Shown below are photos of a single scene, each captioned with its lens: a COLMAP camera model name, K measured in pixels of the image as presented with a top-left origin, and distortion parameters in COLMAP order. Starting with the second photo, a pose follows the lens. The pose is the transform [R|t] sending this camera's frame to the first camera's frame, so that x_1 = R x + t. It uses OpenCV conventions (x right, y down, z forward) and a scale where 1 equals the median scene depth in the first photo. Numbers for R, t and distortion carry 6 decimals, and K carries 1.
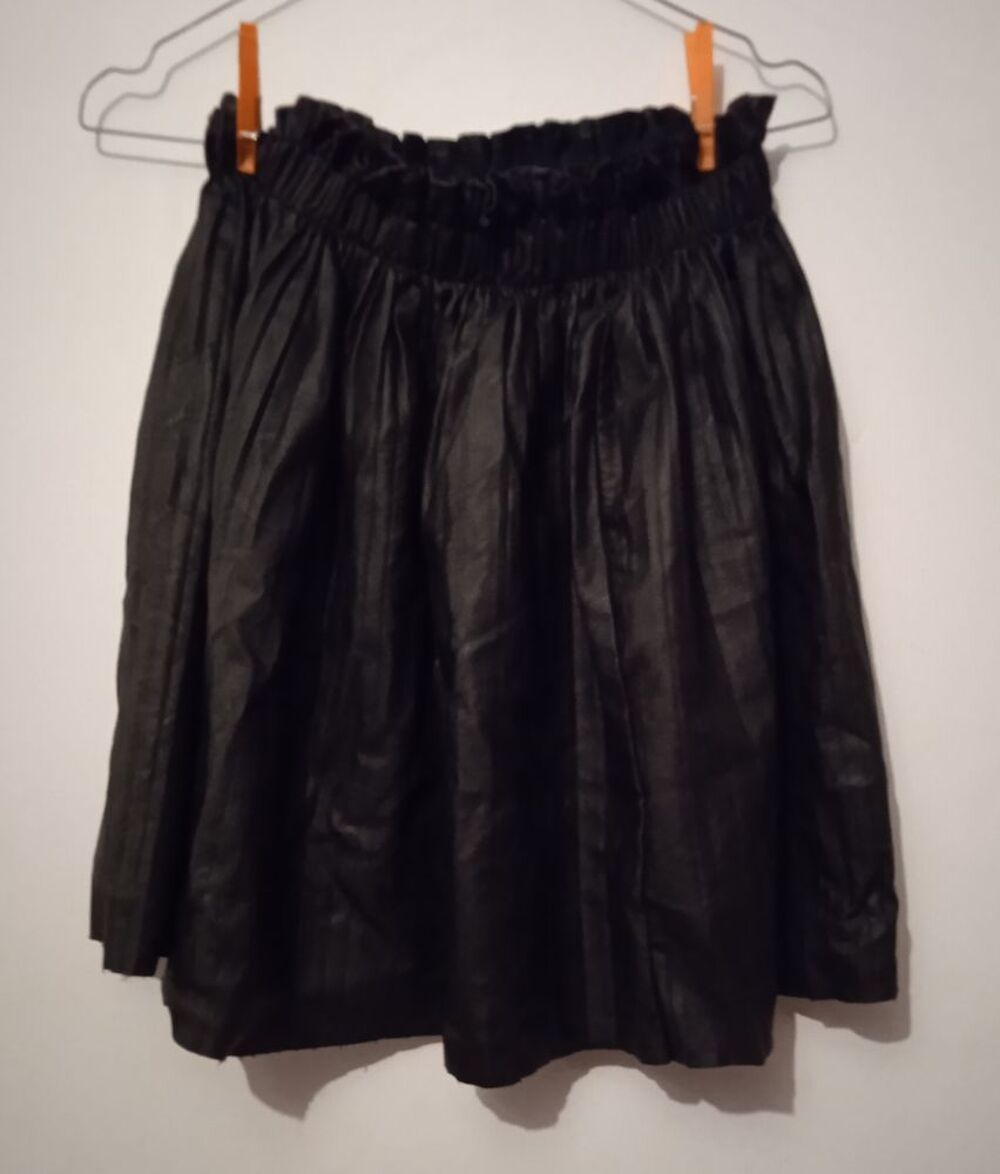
lens RADIAL K [[915.8, 0, 503.0], [0, 915.8, 586.8], [0, 0, 1]] dist [-0.000921, -0.003321]
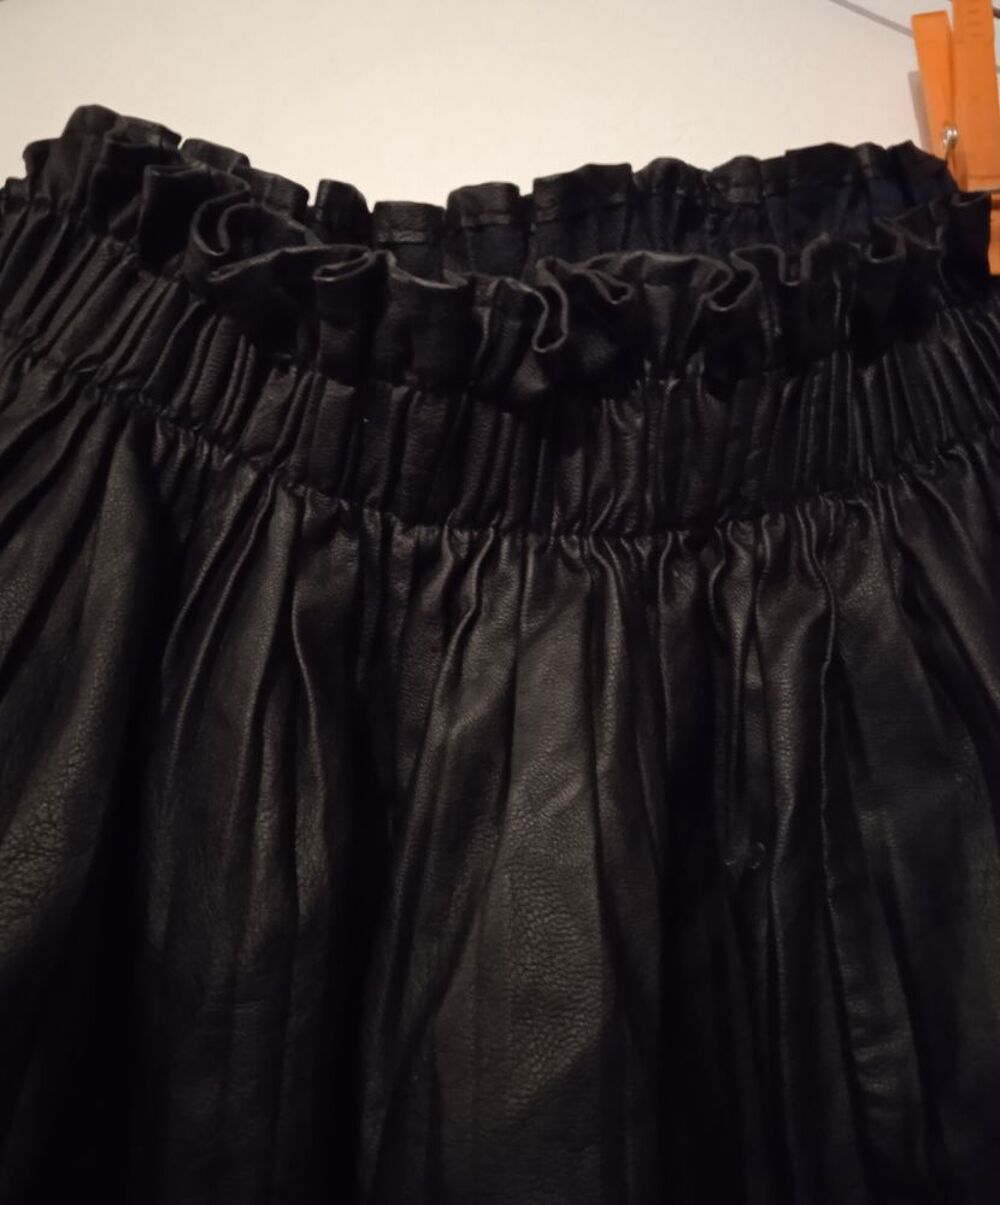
lens RADIAL K [[1110.0, 0, 498.4], [0, 1110.0, 601.5], [0, 0, 1]] dist [0.009645, 0.000000]
pose [[0.998851, -0.012689, 0.046205, -0.052816], [0.021476, 0.980575, -0.194965, -0.207166], [-0.042834, 0.195734, 0.979721, 0.534822]]
